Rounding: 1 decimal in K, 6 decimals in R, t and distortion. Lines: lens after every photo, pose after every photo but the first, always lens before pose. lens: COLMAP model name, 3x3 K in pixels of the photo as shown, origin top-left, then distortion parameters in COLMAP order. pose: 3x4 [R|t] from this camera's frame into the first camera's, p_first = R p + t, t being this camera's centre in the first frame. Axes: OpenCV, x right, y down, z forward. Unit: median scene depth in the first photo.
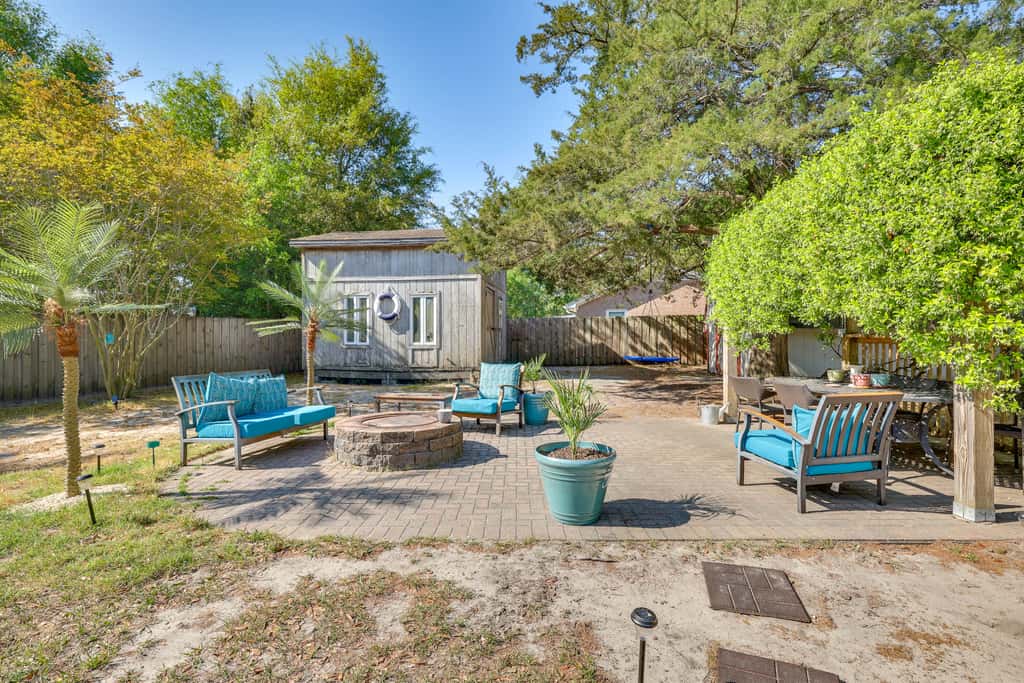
lens RADIAL K [[465.2, 0, 512.0], [0, 465.2, 337.7], [0, 0, 1]] dist [0.002064, 0.000266]
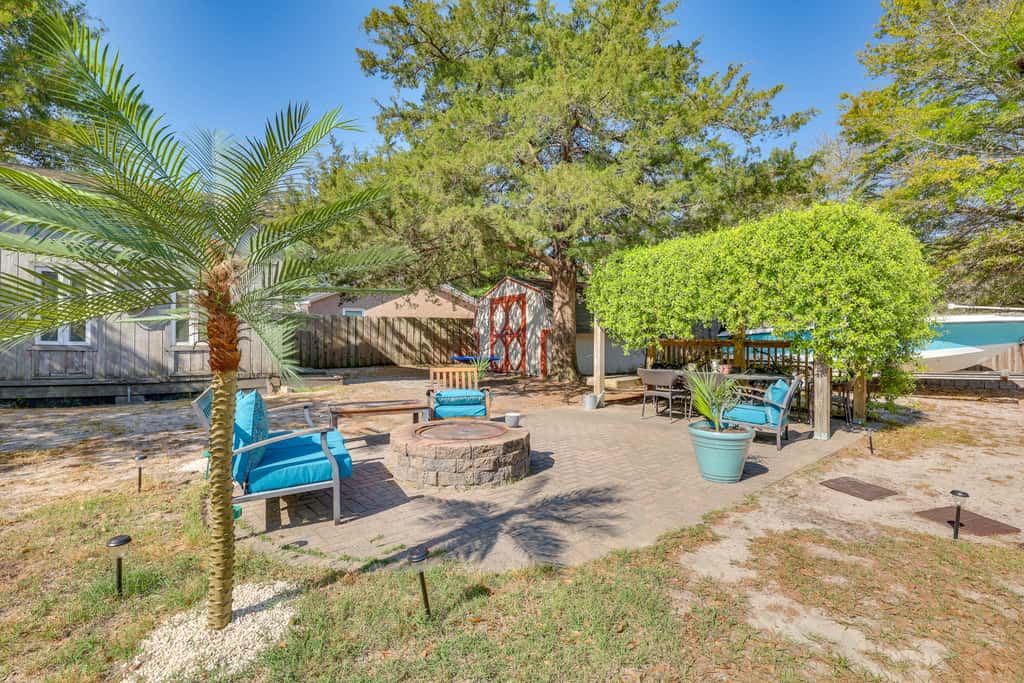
lens RADIAL K [[465.2, 0, 511.6], [0, 465.2, 341.9], [0, 0, 1]] dist [0.002064, 0.000266]
pose [[0.750346, 0.004368, 0.661031, -0.301668], [-0.011146, 0.999920, 0.006044, -0.000730], [-0.660951, -0.011903, 0.750335, 0.103112]]
